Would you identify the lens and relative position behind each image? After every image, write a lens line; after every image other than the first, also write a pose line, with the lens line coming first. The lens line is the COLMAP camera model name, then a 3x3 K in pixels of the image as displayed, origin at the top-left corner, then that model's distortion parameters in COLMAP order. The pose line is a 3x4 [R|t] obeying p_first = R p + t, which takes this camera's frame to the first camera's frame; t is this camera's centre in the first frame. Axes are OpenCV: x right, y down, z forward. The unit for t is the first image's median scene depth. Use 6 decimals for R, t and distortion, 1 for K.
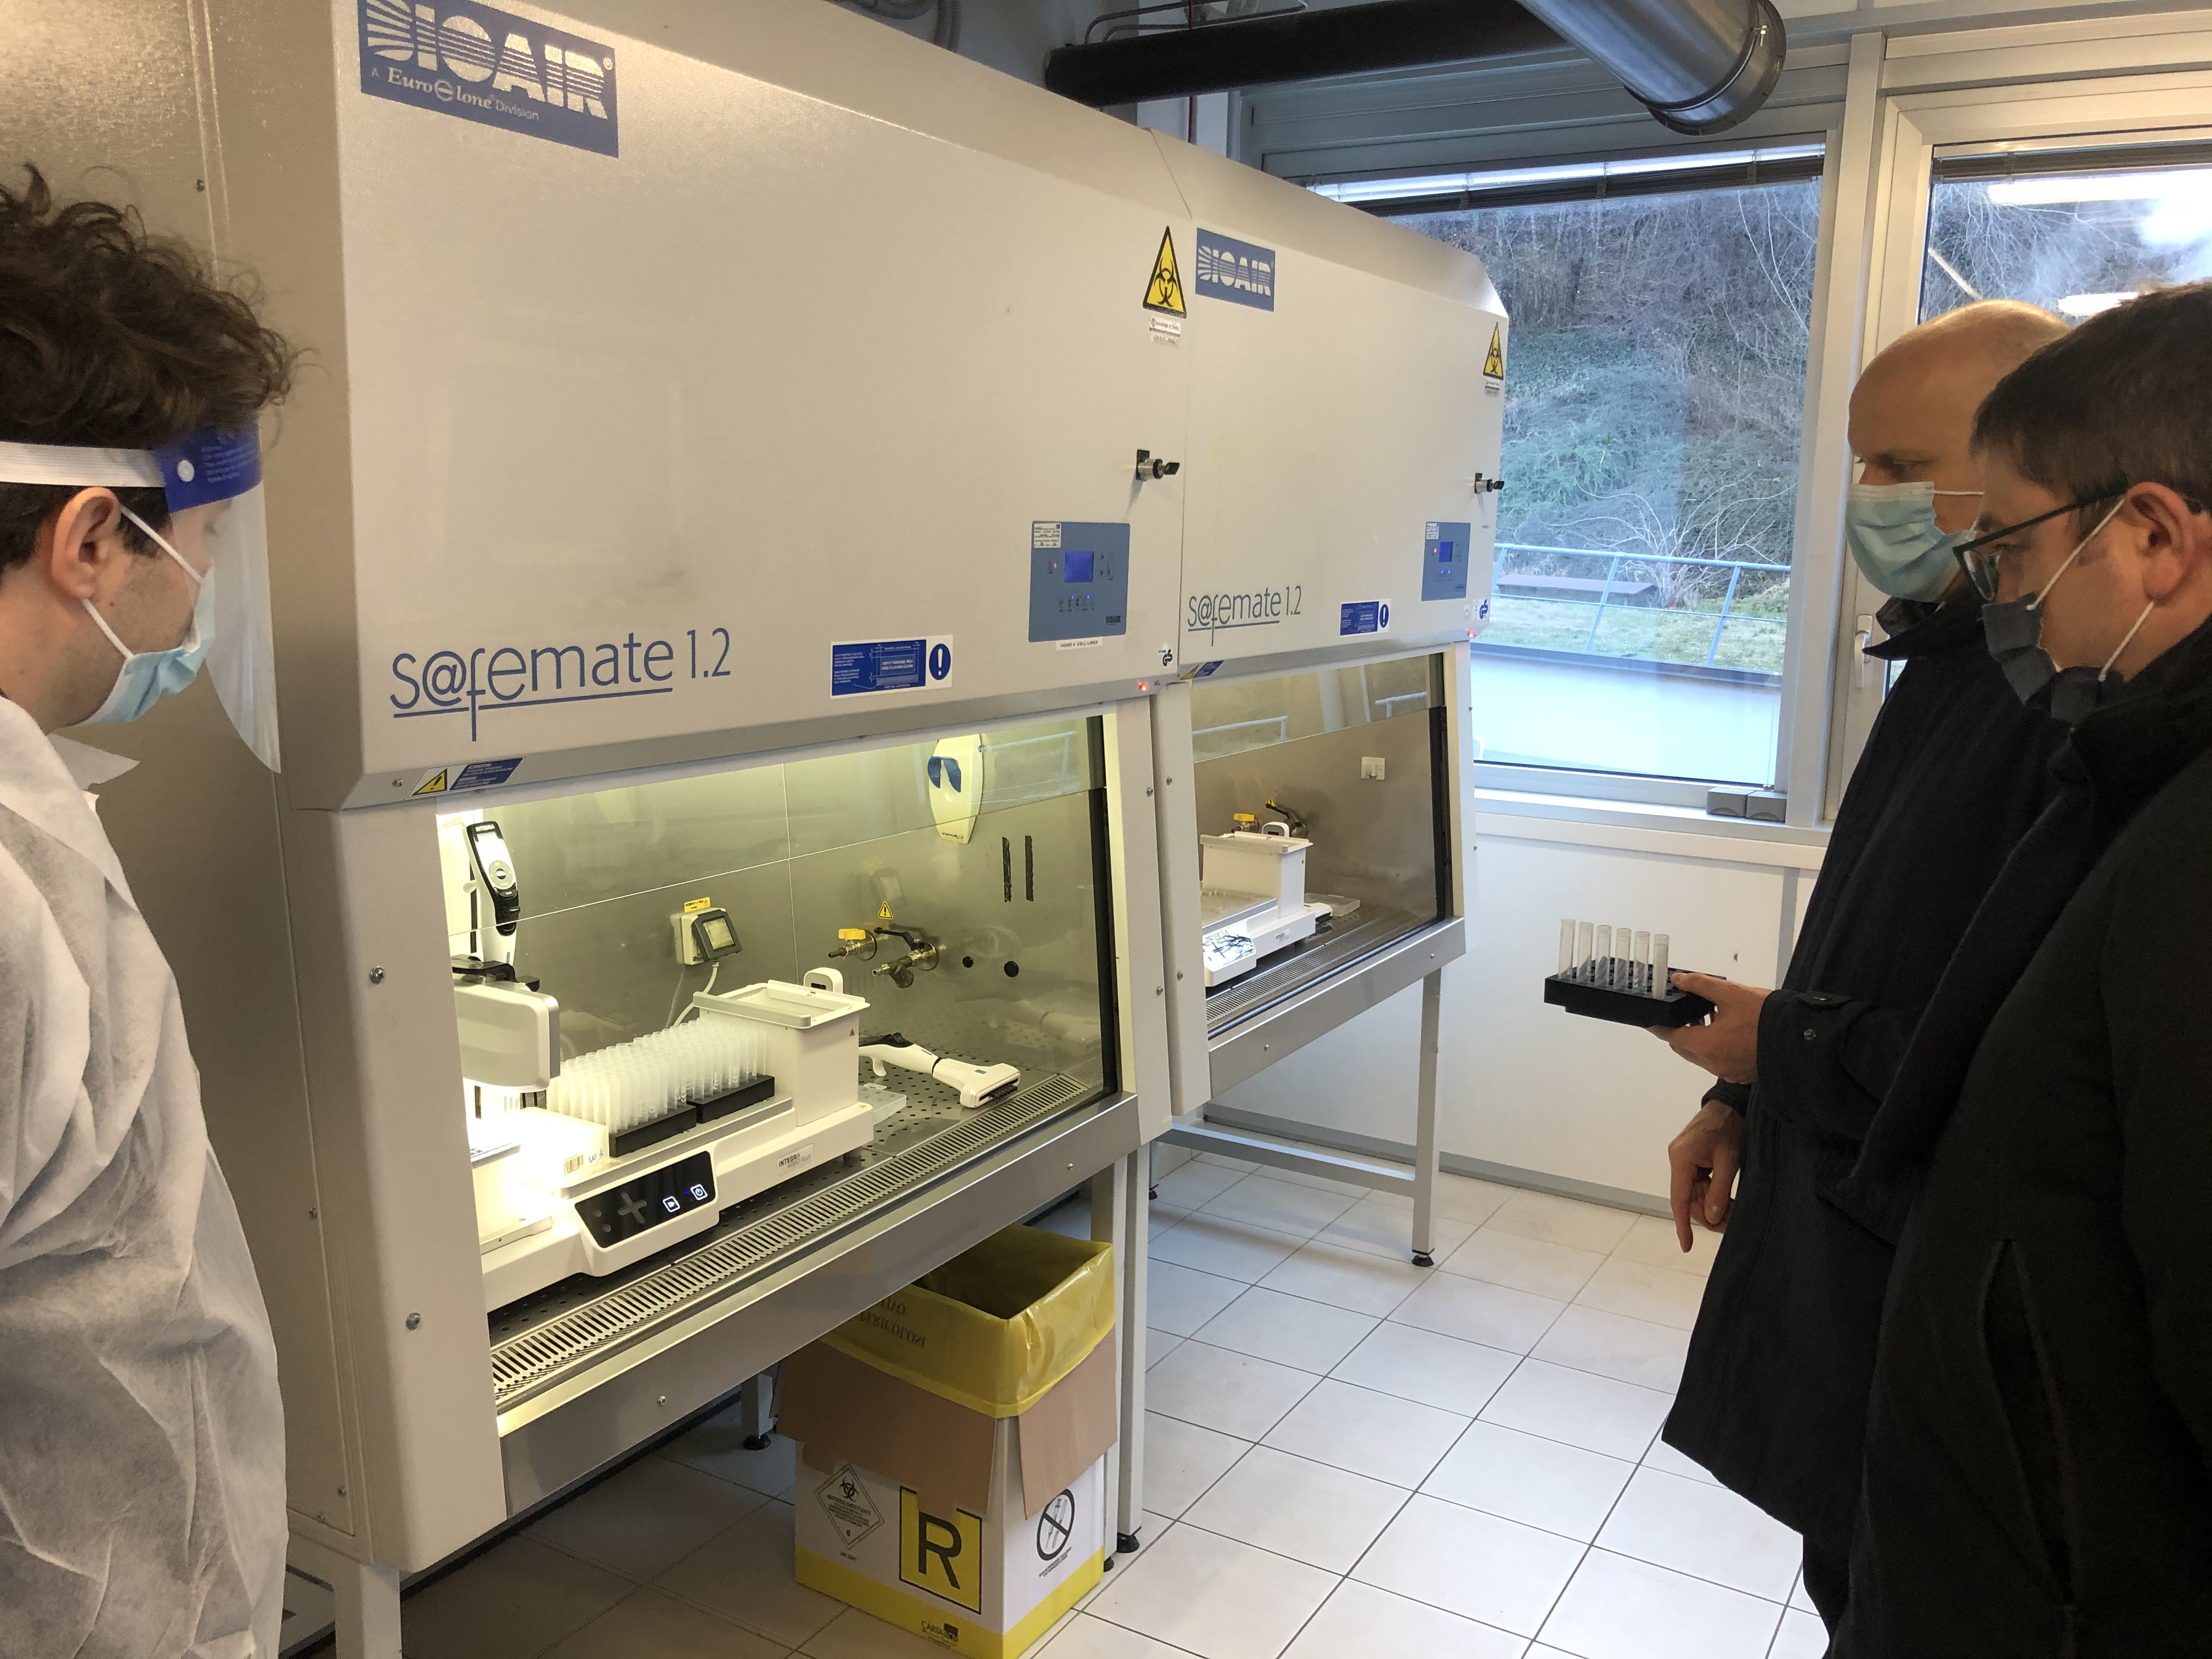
lens RADIAL K [[1790.8, 0, 1113.8], [0, 1790.8, 840.7], [0, 0, 1]] dist [0.052677, -0.013404]
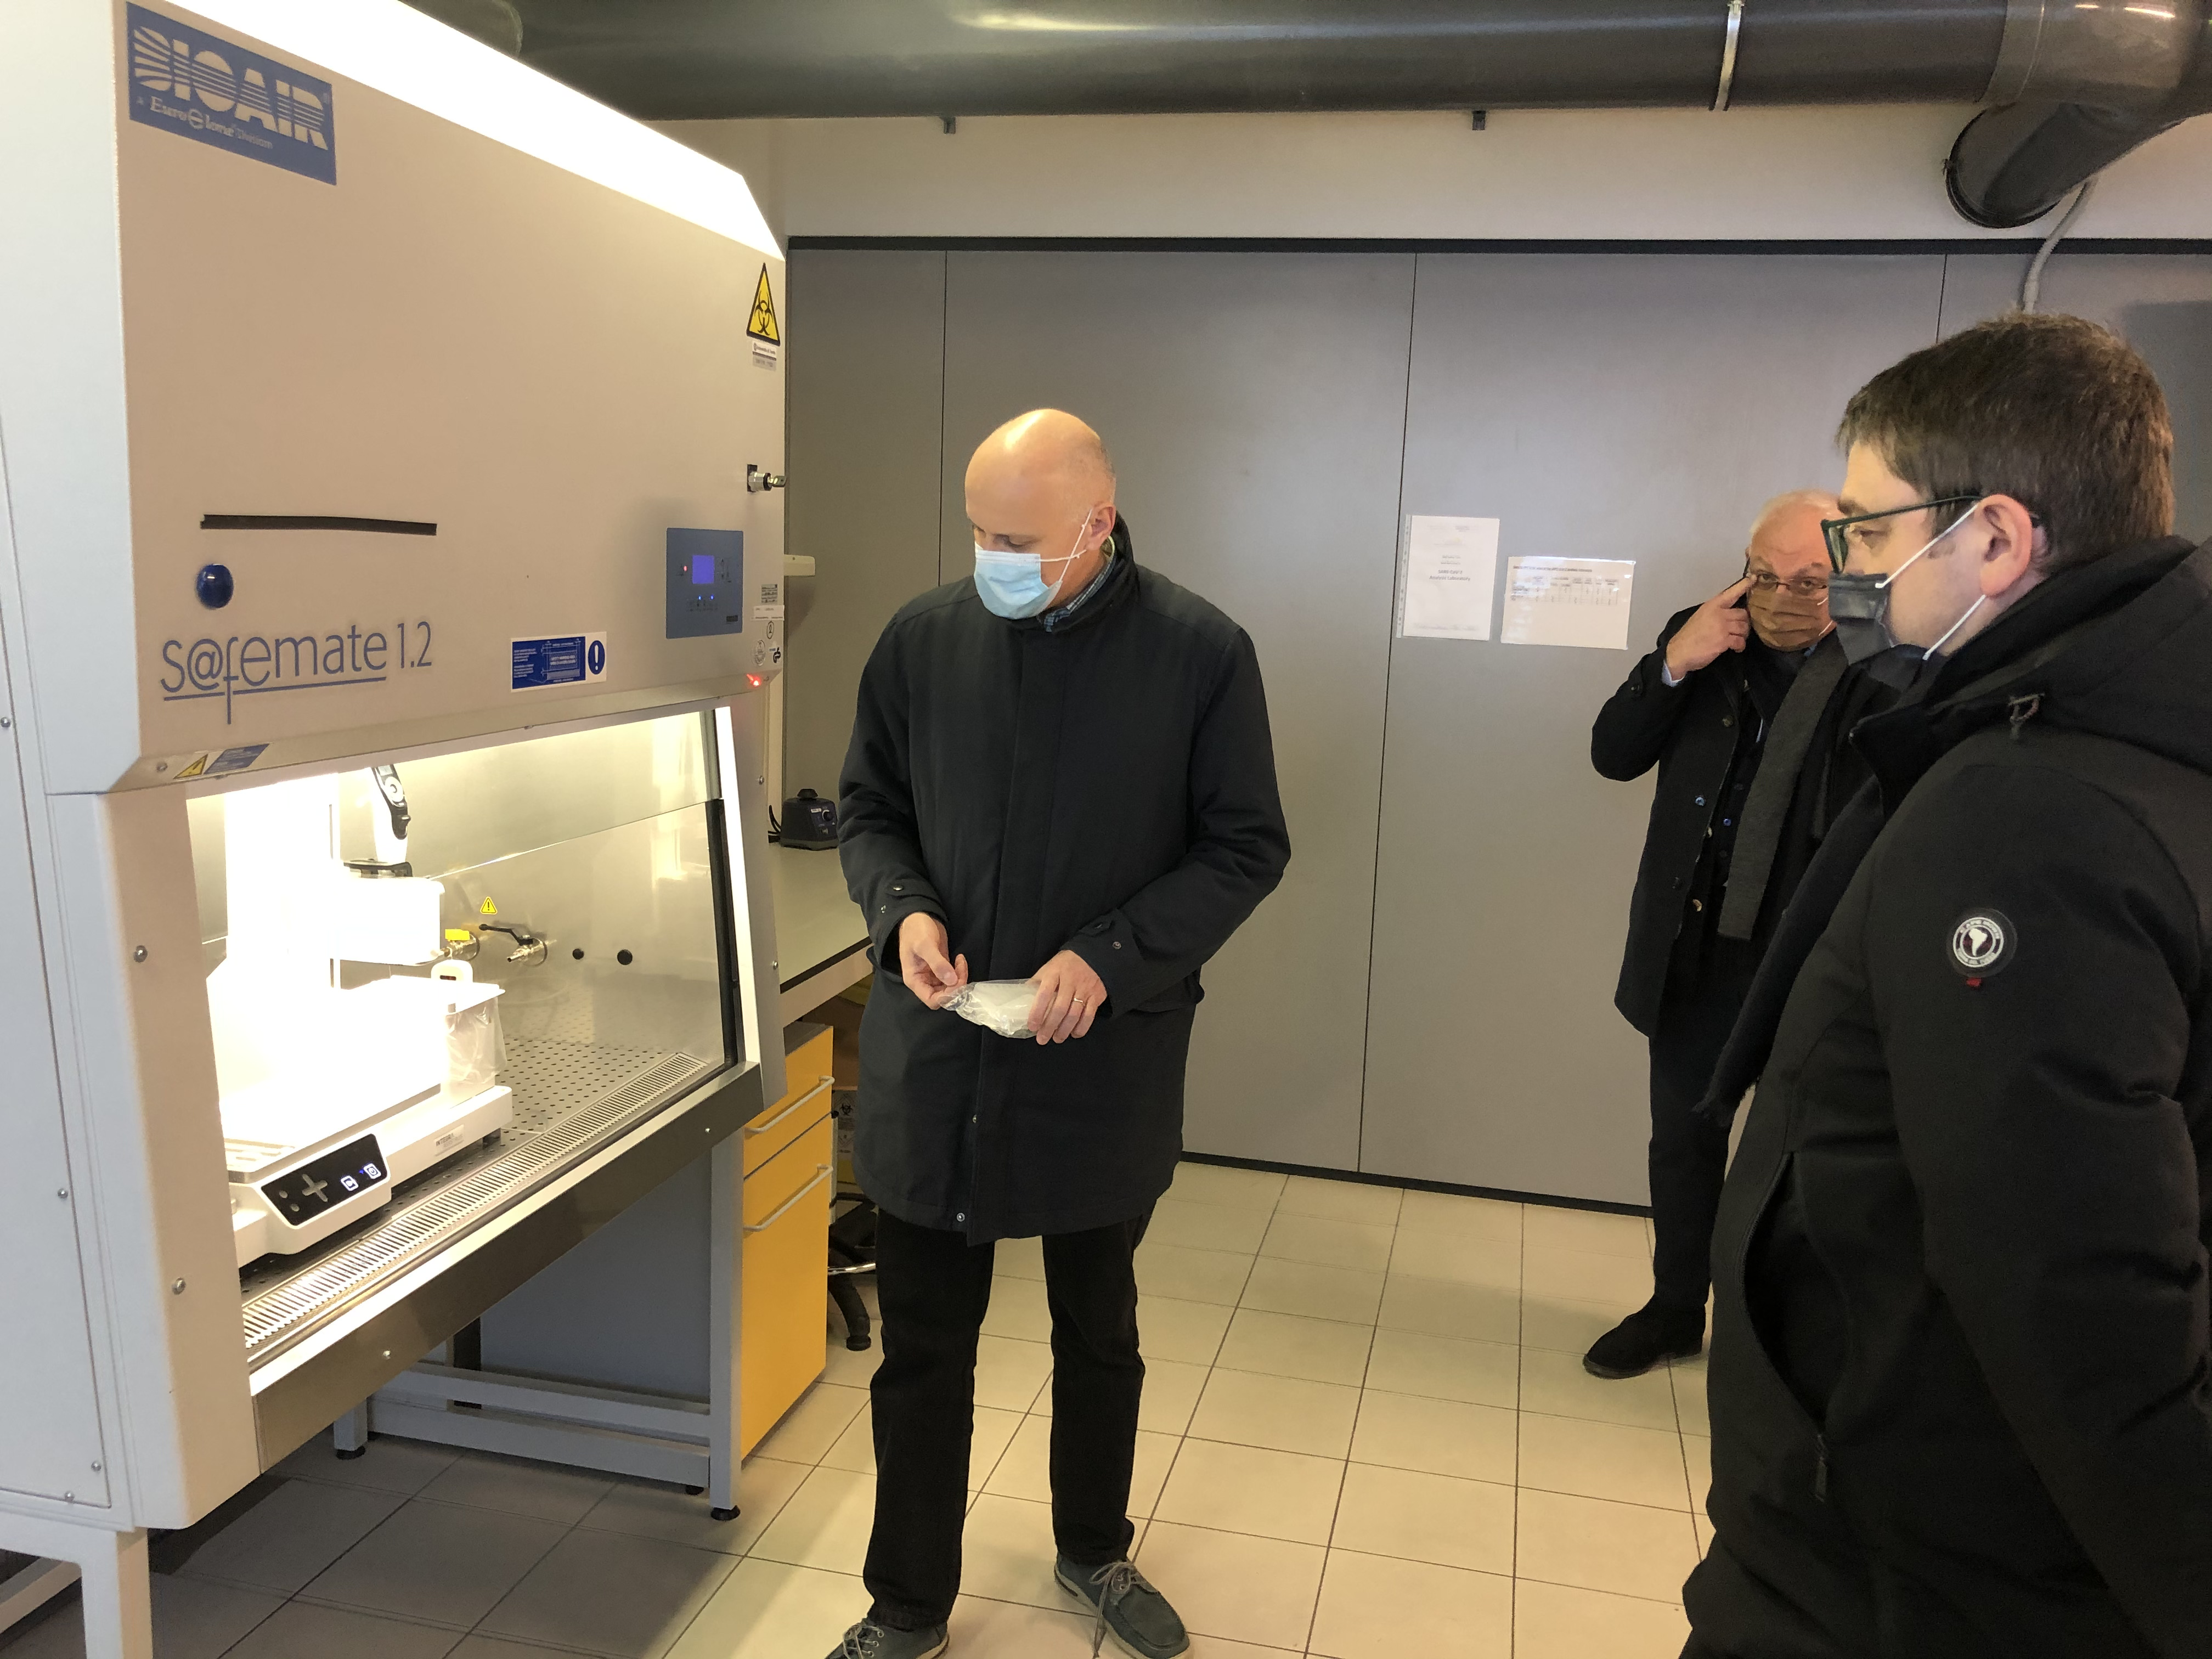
lens RADIAL K [[1790.8, 0, 1108.9], [0, 1790.8, 824.8], [0, 0, 1]] dist [0.052677, -0.013404]
pose [[0.957741, -0.034422, 0.285565, -0.149076], [0.039939, 0.999111, -0.013516, 0.035635], [-0.284846, 0.024350, 0.958264, -0.154572]]
